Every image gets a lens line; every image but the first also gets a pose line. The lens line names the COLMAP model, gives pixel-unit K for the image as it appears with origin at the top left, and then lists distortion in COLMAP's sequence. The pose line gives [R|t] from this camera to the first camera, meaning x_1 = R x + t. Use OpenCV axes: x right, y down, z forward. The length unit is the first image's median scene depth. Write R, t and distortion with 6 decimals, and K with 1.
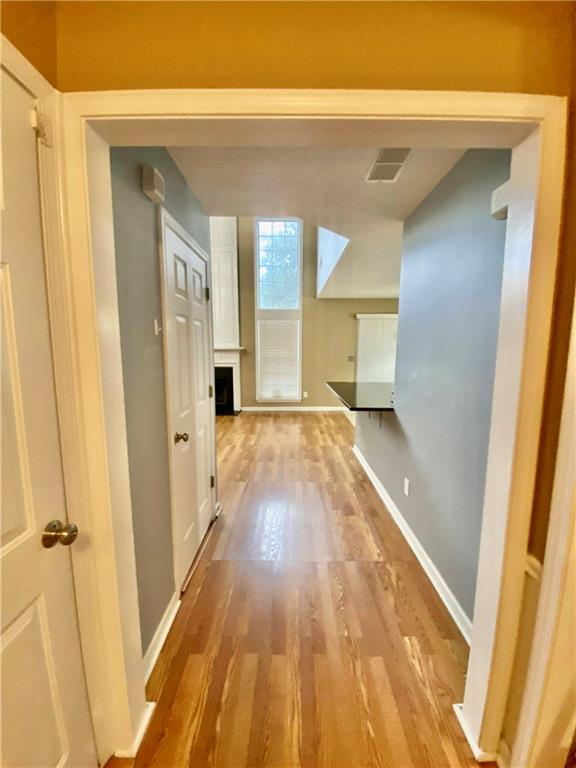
lens RADIAL K [[311.8, 0, 288.0], [0, 311.8, 384.0], [0, 0, 1]] dist [0.046605, -0.037377]
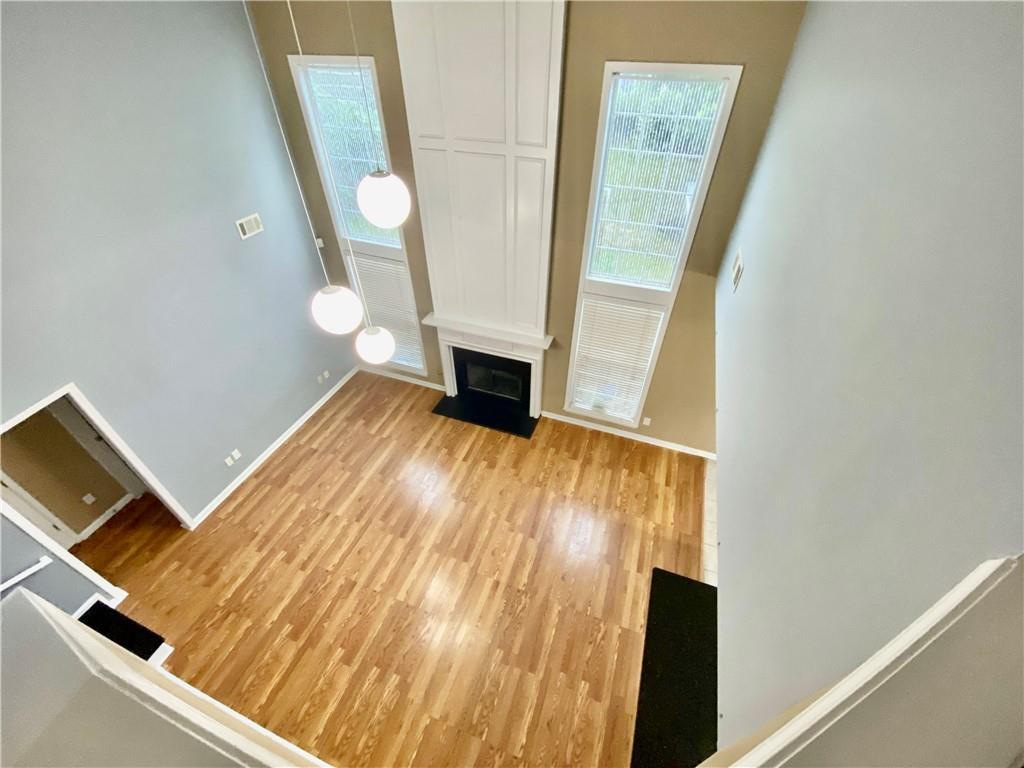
lens RADIAL K [[415.7, 0, 512.0], [0, 415.7, 384.0], [0, 0, 1]] dist [0.046605, -0.037377]
pose [[0.941681, 0.221597, -0.253244, -0.000417], [-0.043488, 0.826393, 0.561412, -0.474079], [0.333686, -0.517658, 0.787835, 0.336746]]
